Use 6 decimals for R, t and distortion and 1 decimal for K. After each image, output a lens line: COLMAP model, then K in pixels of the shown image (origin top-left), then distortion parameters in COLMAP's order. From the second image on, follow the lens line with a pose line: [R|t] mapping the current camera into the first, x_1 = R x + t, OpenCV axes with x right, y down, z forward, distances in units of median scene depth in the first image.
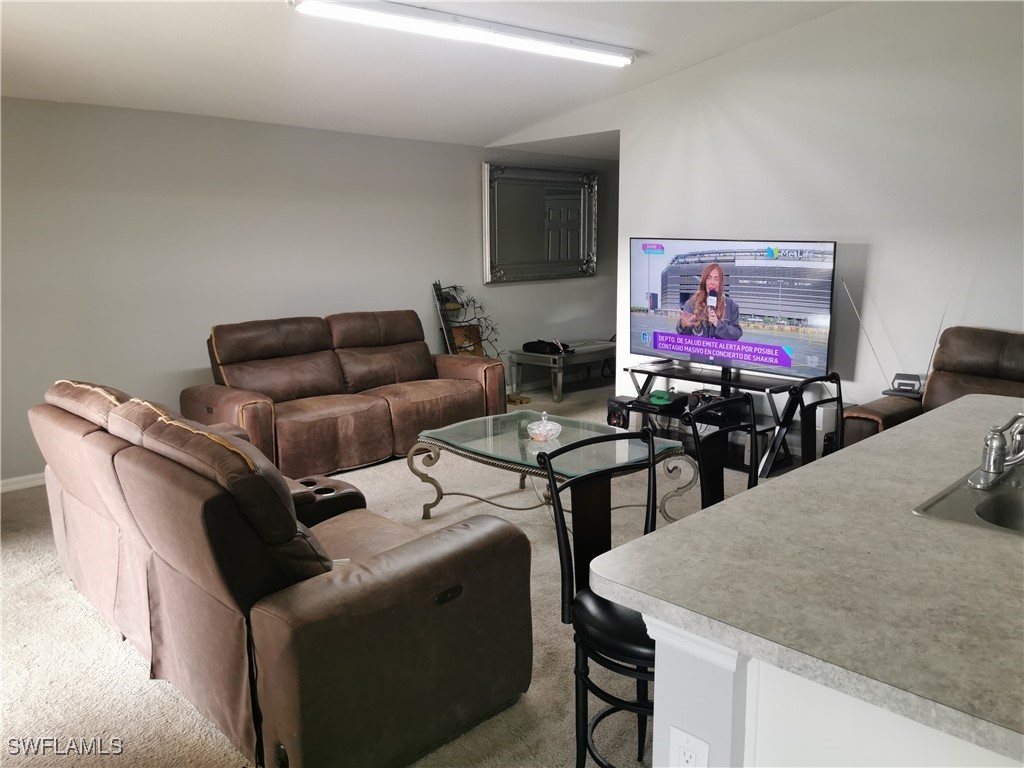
lens RADIAL K [[796.3, 0, 512.0], [0, 796.3, 384.0], [0, 0, 1]] dist [0.035129, -0.044737]
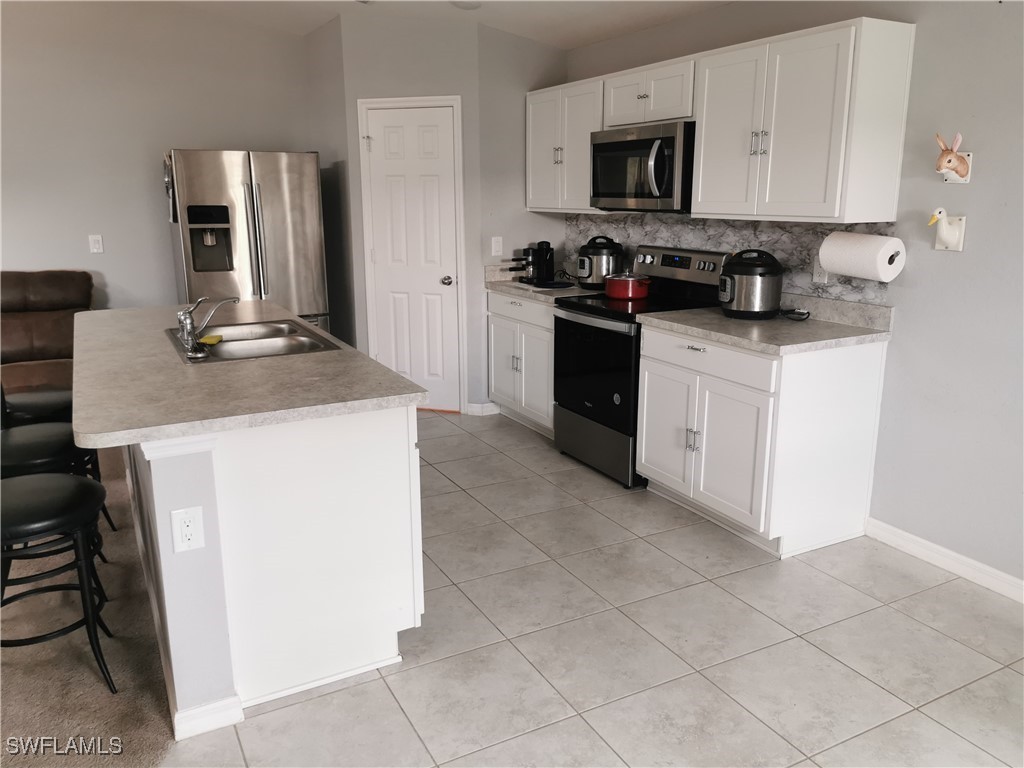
lens RADIAL K [[796.3, 0, 512.0], [0, 796.3, 384.0], [0, 0, 1]] dist [0.035129, -0.044737]
pose [[0.290127, -0.217802, 0.931874, -0.700572], [0.171159, 0.969866, 0.173393, 0.030758], [-0.941558, 0.109192, 0.318663, -0.080138]]
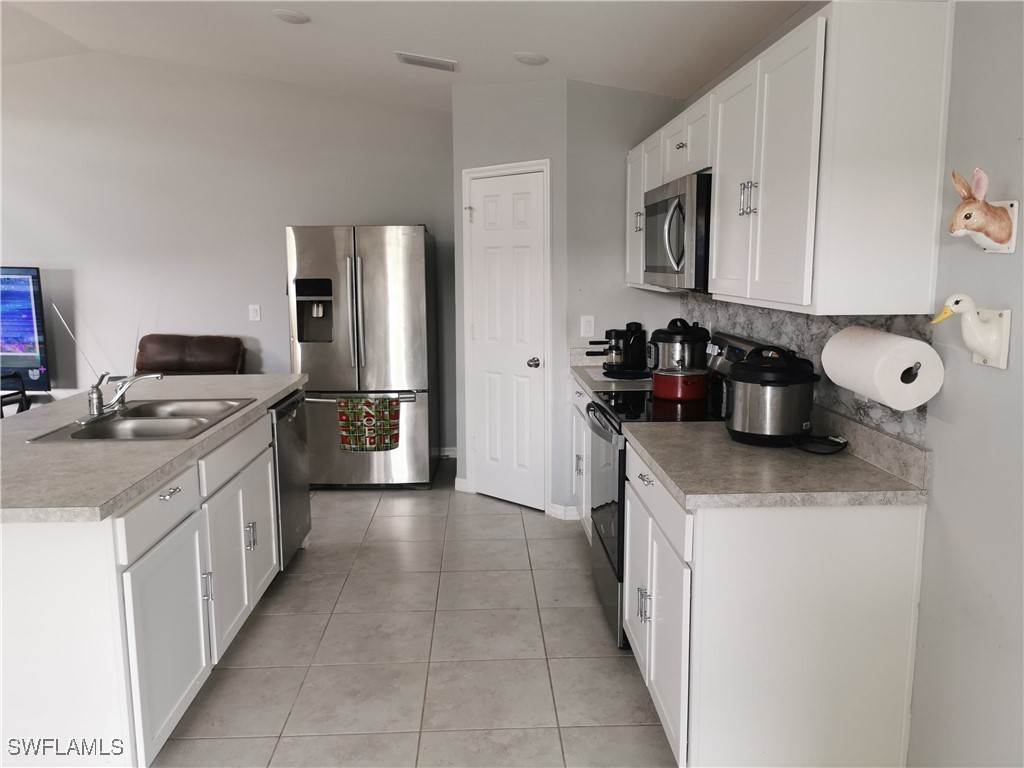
lens RADIAL K [[796.3, 0, 512.0], [0, 796.3, 384.0], [0, 0, 1]] dist [0.035129, -0.044737]
pose [[0.677125, -0.105779, 0.728225, 0.026610], [0.130962, 0.991139, 0.022196, 0.123599], [-0.724120, 0.080340, 0.684978, -0.642054]]
